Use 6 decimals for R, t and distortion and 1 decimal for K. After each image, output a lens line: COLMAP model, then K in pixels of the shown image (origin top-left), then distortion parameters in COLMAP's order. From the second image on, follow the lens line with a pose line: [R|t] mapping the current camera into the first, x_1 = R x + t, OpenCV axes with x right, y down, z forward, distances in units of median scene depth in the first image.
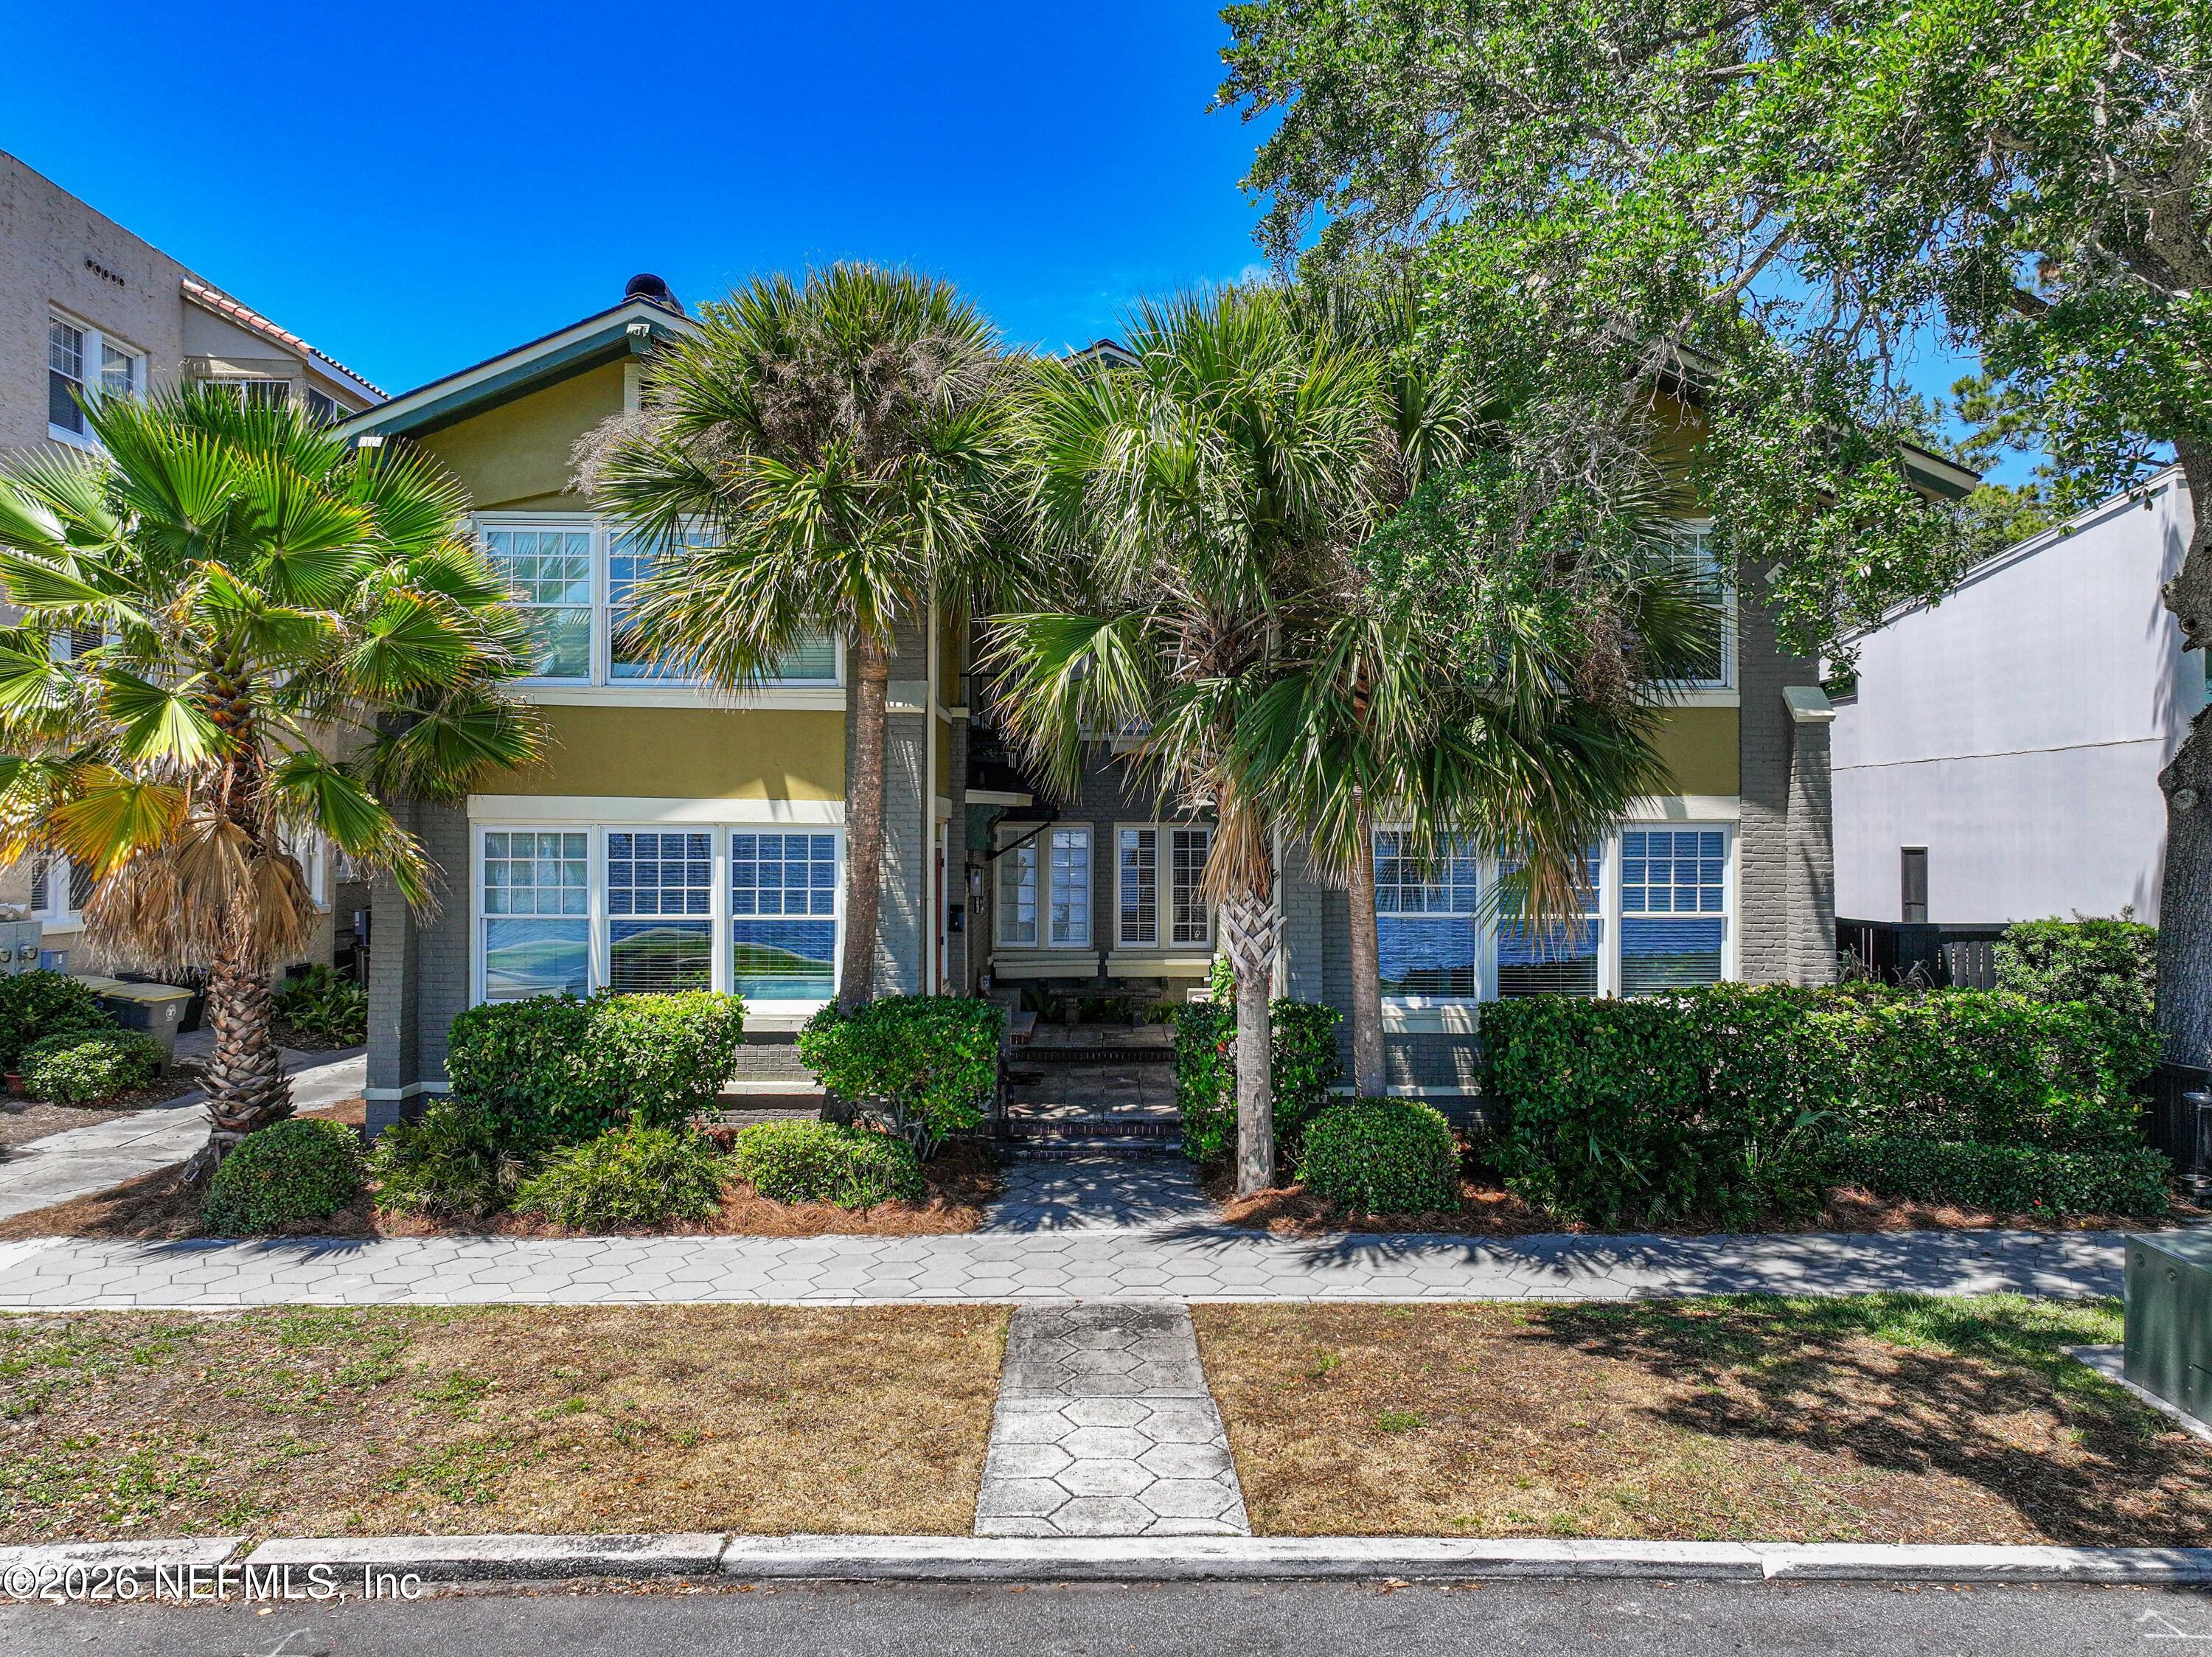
lens RADIAL K [[1637.0, 0, 1106.0], [0, 1637.0, 828.5], [0, 0, 1]] dist [-0.011483, 0.027201]
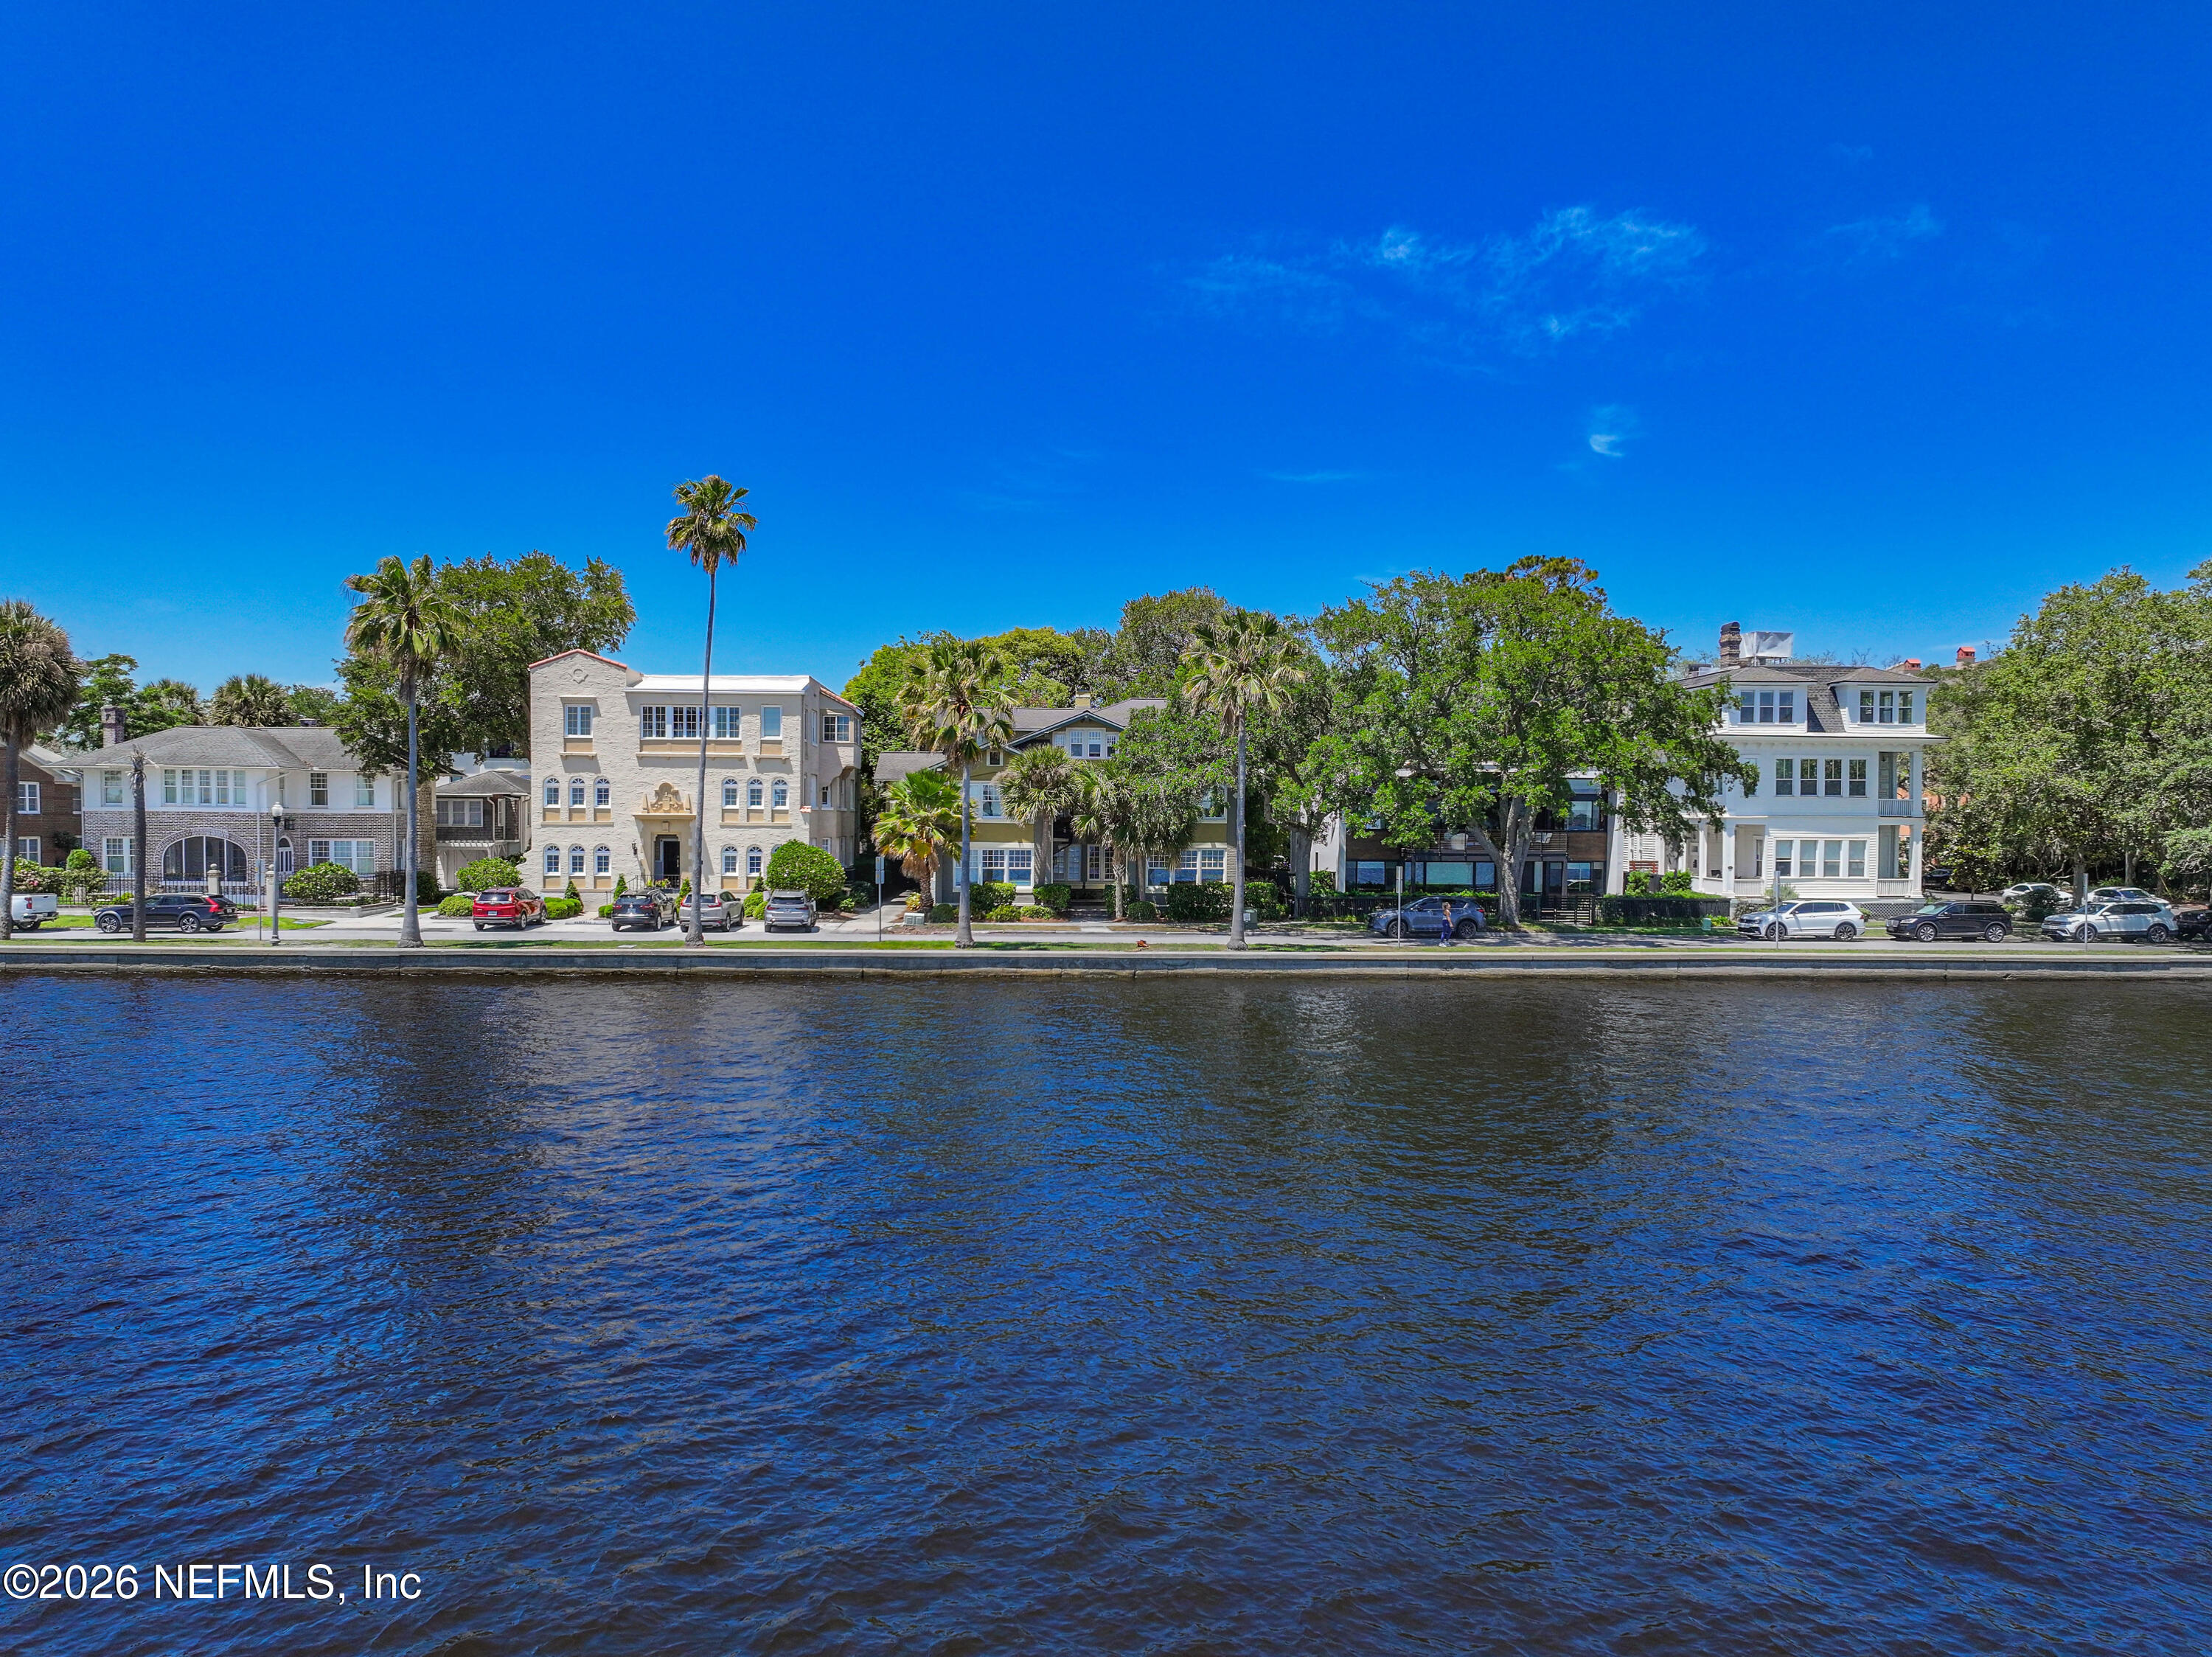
lens RADIAL K [[1644.7, 0, 1107.7], [0, 1644.7, 815.1], [0, 0, 1]] dist [-0.015833, 0.031387]
pose [[0.999055, 0.005908, 0.043057, -0.184861], [-0.006011, 0.999979, 0.002264, -0.133100], [-0.043043, -0.002520, 0.999070, -4.503606]]
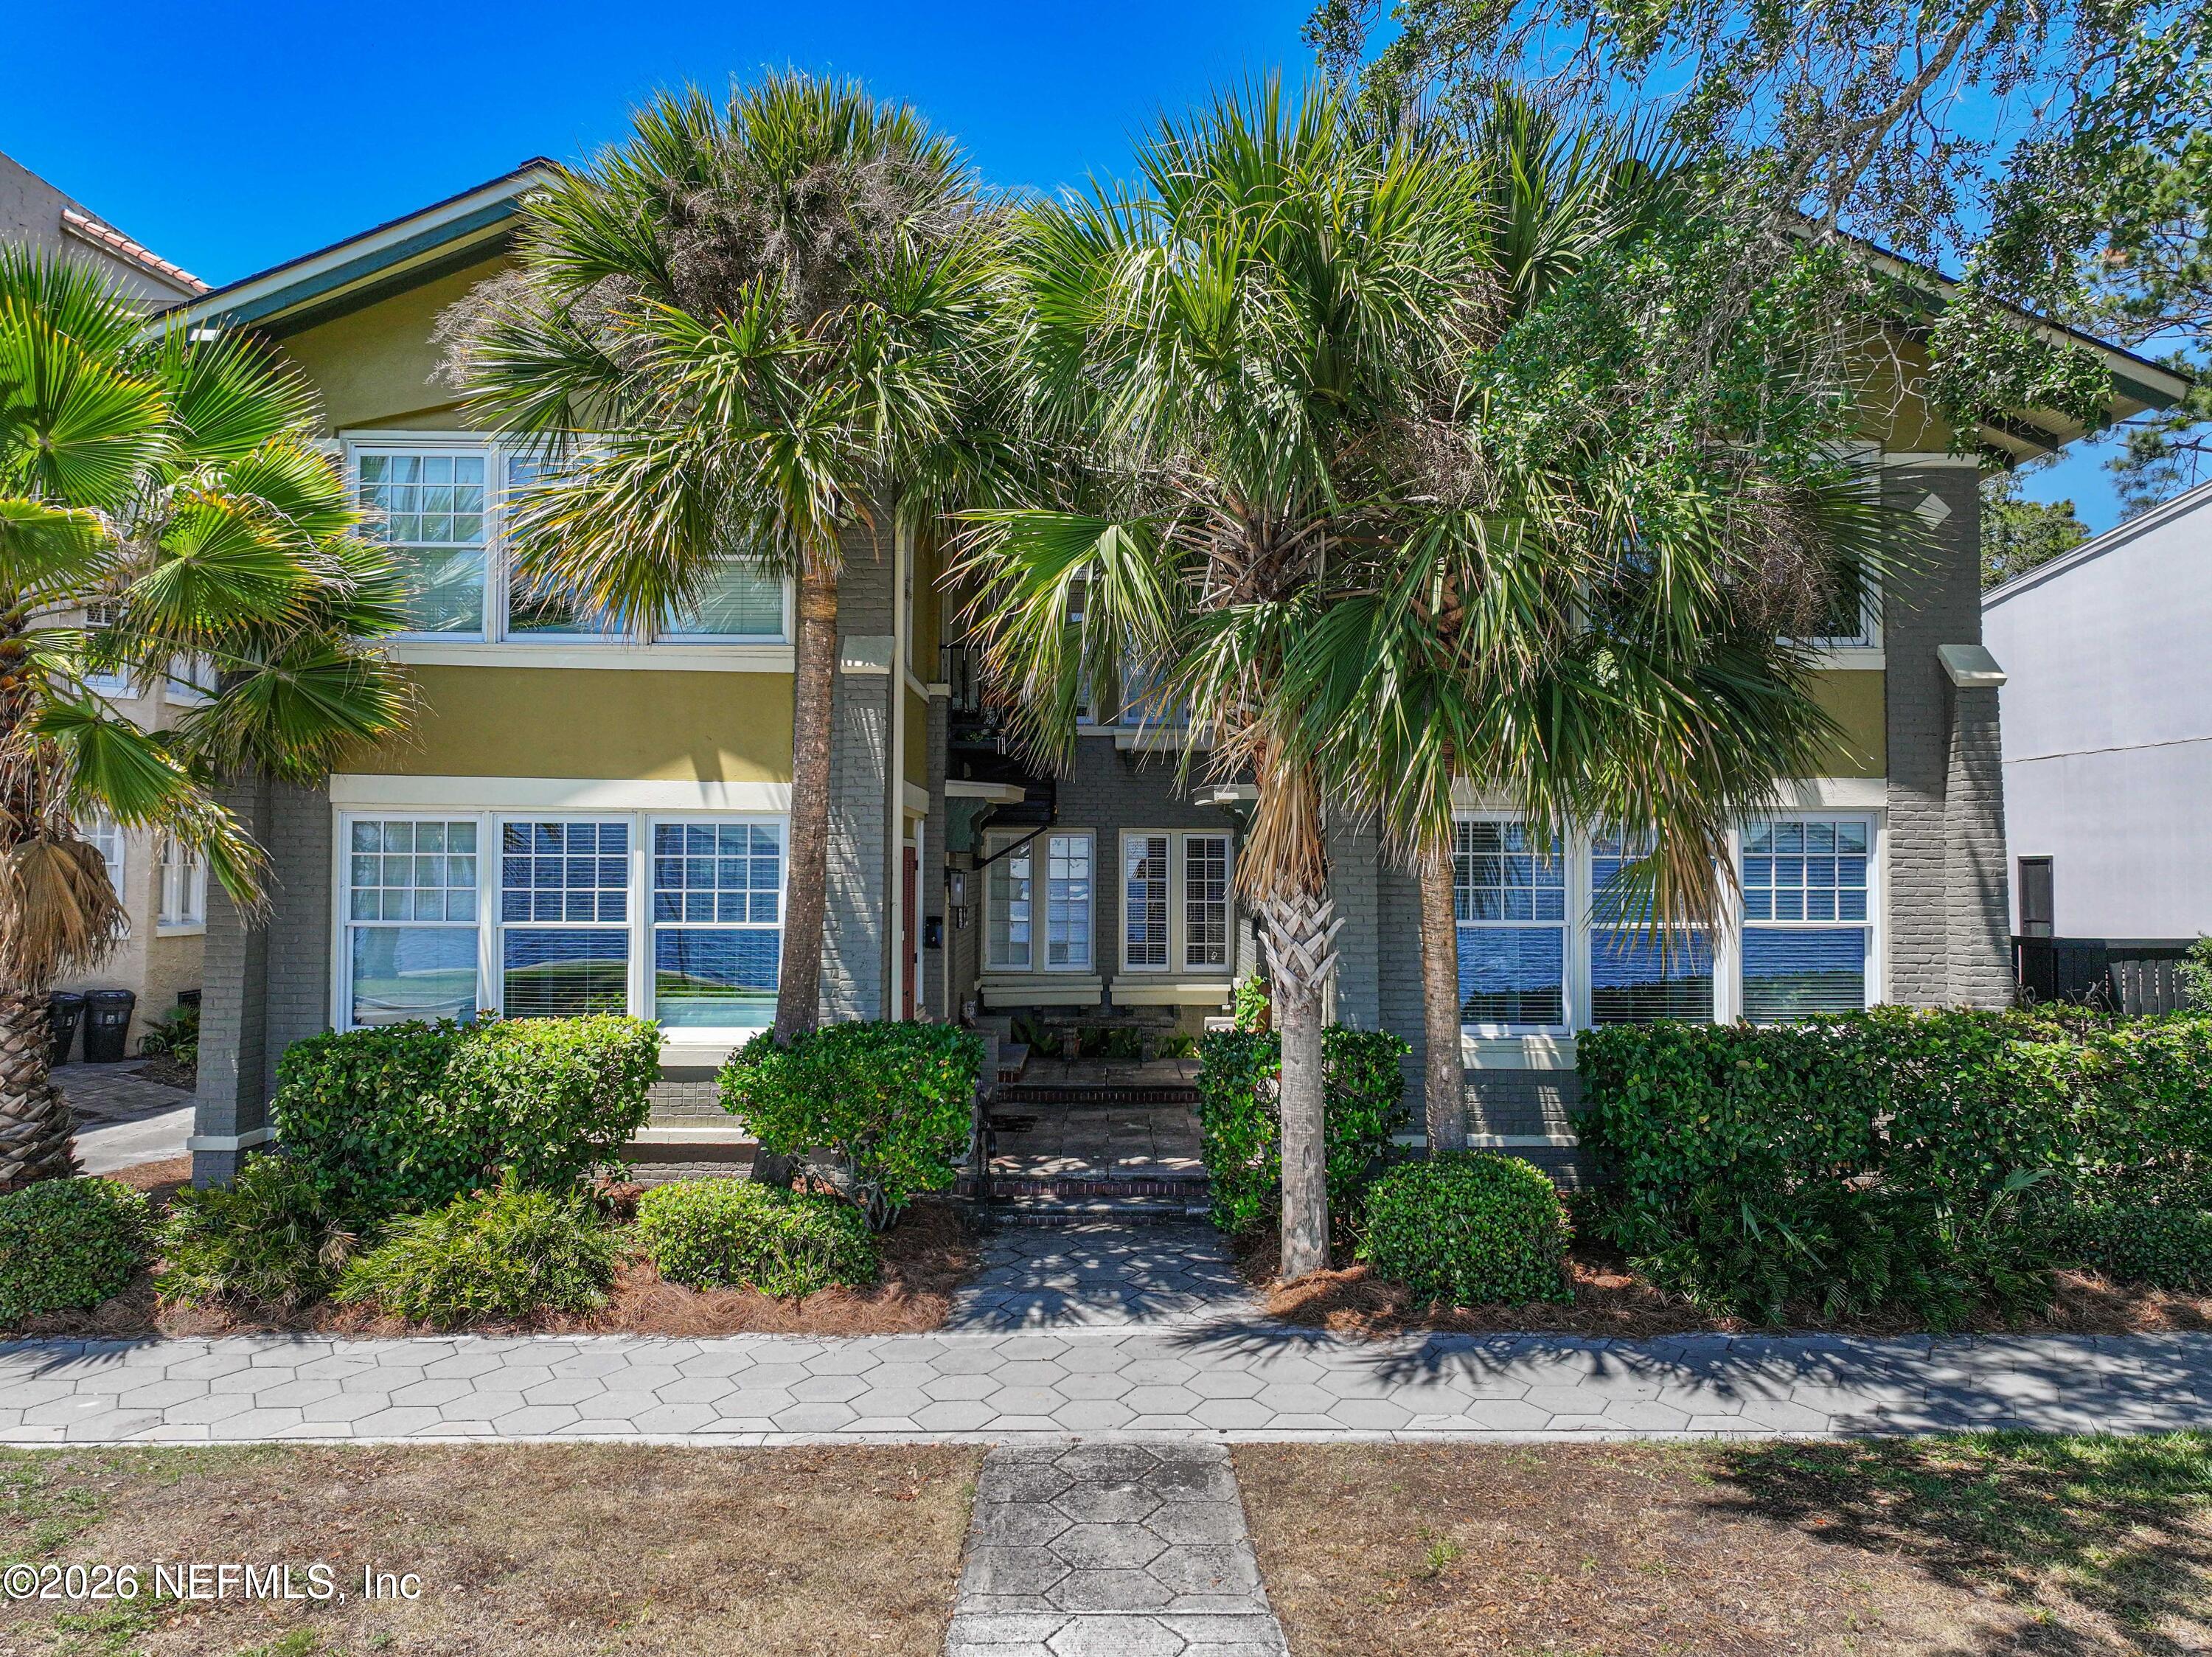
lens RADIAL K [[1644.7, 0, 1107.7], [0, 1644.7, 815.1], [0, 0, 1]] dist [-0.015833, 0.031387]
pose [[0.999999, 0.001296, -0.000020, -0.002431], [-0.001296, 0.999561, -0.029602, 0.028594], [-0.000019, 0.029602, 0.999562, 0.220156]]
